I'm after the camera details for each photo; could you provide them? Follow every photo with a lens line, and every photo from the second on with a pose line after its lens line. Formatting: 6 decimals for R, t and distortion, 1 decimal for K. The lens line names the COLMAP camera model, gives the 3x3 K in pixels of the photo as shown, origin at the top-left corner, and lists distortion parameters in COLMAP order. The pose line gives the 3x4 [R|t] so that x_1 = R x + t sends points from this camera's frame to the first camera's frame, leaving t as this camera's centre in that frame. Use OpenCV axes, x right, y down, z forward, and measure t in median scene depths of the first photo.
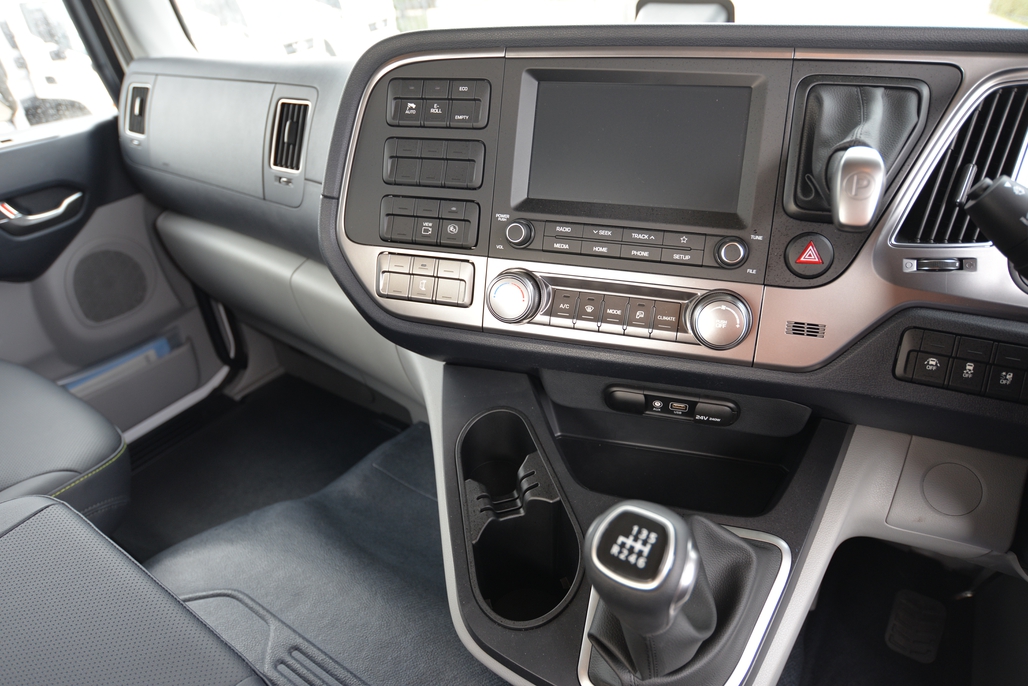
lens RADIAL K [[609.5, 0, 514.0], [0, 609.5, 343.0], [0, 0, 1]] dist [-0.077649, 0.036227]
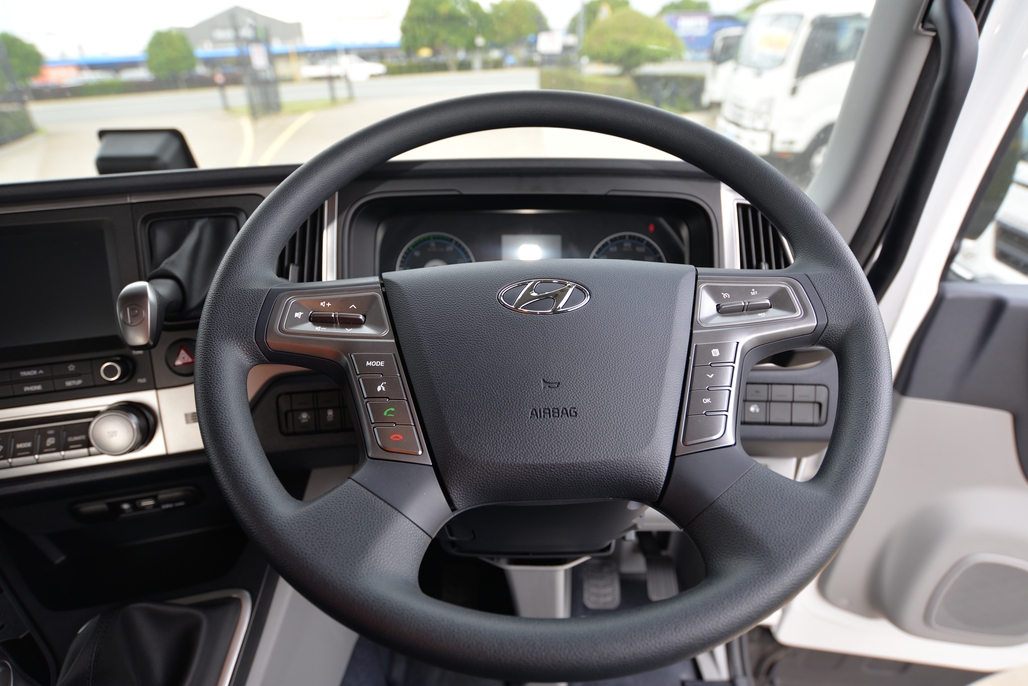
lens RADIAL K [[578.9, 0, 525.0], [0, 578.9, 339.6], [0, 0, 1]] dist [-0.056114, 0.016167]
pose [[0.846839, -0.220626, 0.483929, 0.492584], [0.259857, 0.965538, -0.014536, 0.013362], [-0.464044, 0.138062, 0.874987, -0.310689]]
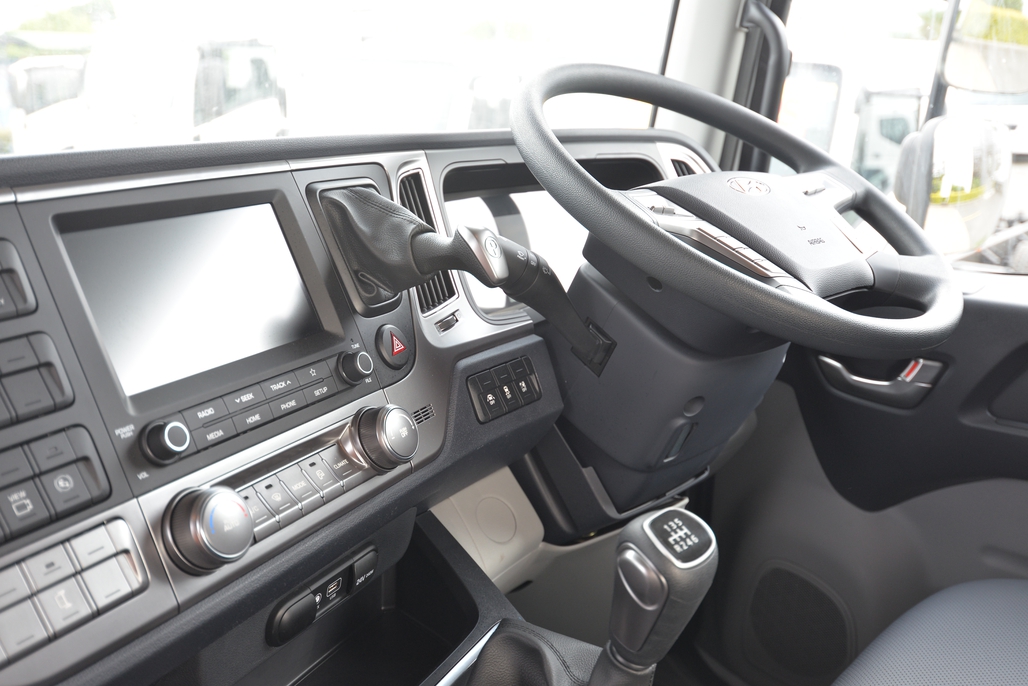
lens RADIAL K [[964.7, 0, 514.0], [0, 964.7, 343.0], [0, 0, 1]] dist [-0.018090, -0.008686]
pose [[0.181544, -0.209491, 0.960810, -0.935291], [0.512061, 0.854273, 0.089508, -0.179282], [-0.839545, 0.475744, 0.262360, 0.383737]]
